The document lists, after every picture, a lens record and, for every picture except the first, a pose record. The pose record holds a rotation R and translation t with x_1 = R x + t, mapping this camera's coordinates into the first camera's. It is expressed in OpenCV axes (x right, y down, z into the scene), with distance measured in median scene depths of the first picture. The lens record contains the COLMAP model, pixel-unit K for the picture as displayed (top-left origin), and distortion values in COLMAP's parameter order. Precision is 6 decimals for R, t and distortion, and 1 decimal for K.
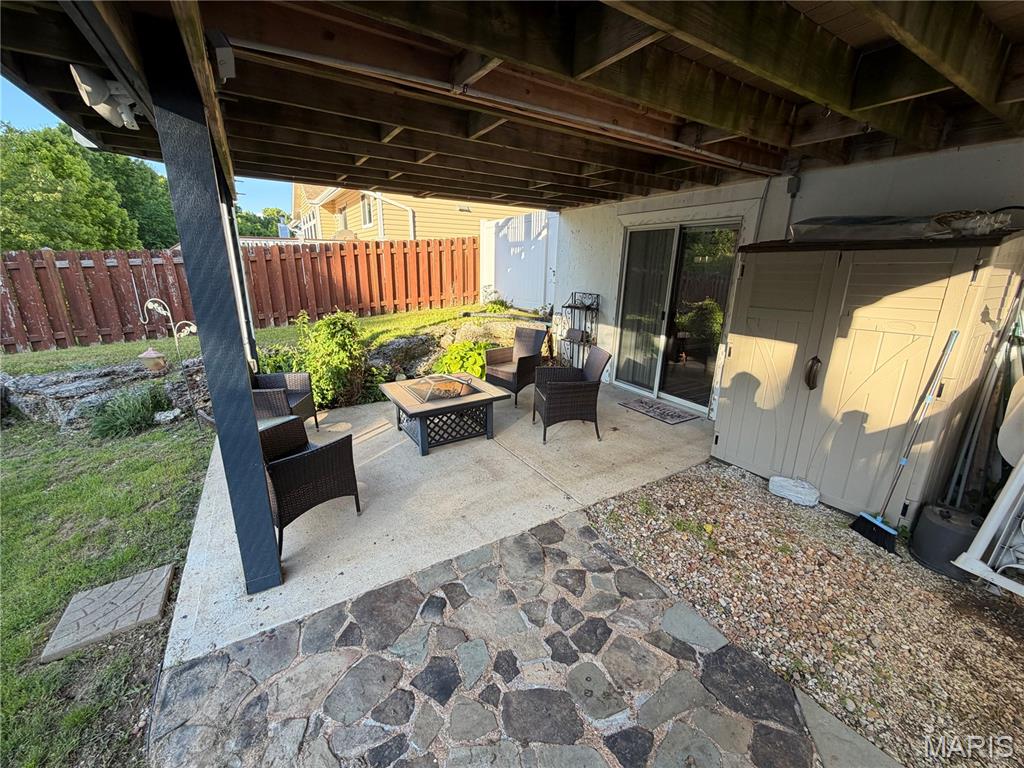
lens RADIAL K [[412.3, 0, 508.5], [0, 412.3, 384.9], [0, 0, 1]] dist [0.008292, -0.000534]
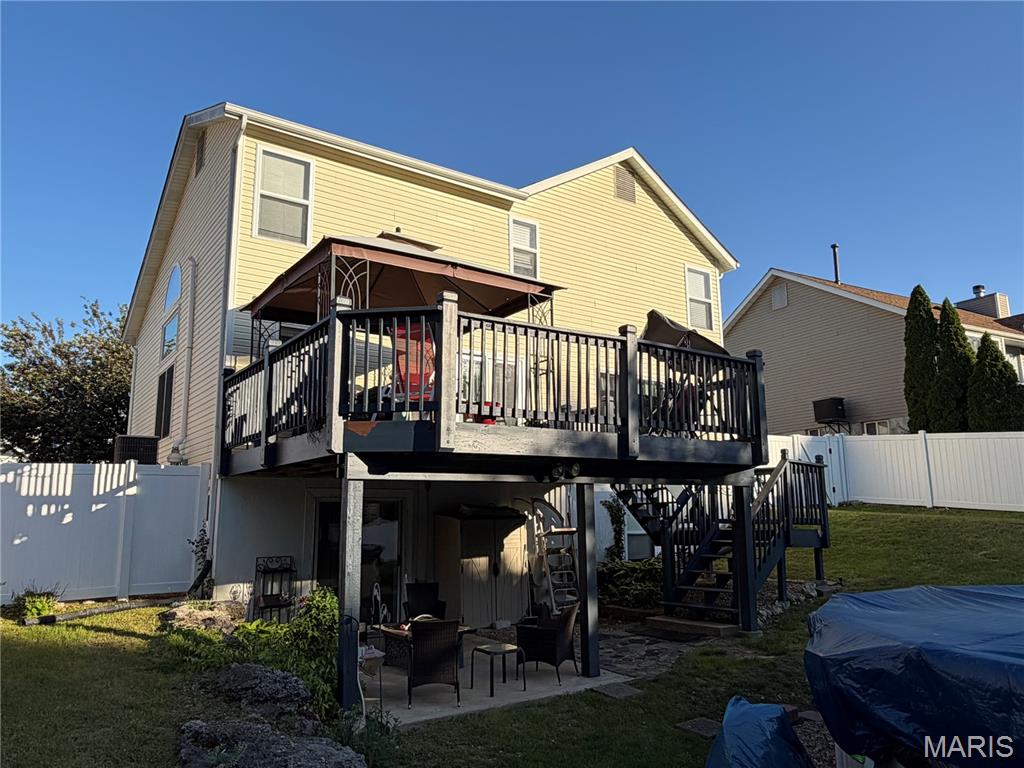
lens RADIAL K [[721.5, 0, 512.0], [0, 721.5, 384.0], [0, 0, 1]] dist [0.011295, -0.002828]
pose [[-0.082006, 0.158211, 0.983994, -1.663111], [0.282277, 0.950577, -0.129313, -0.210469], [-0.955821, 0.267155, -0.122612, 0.492601]]
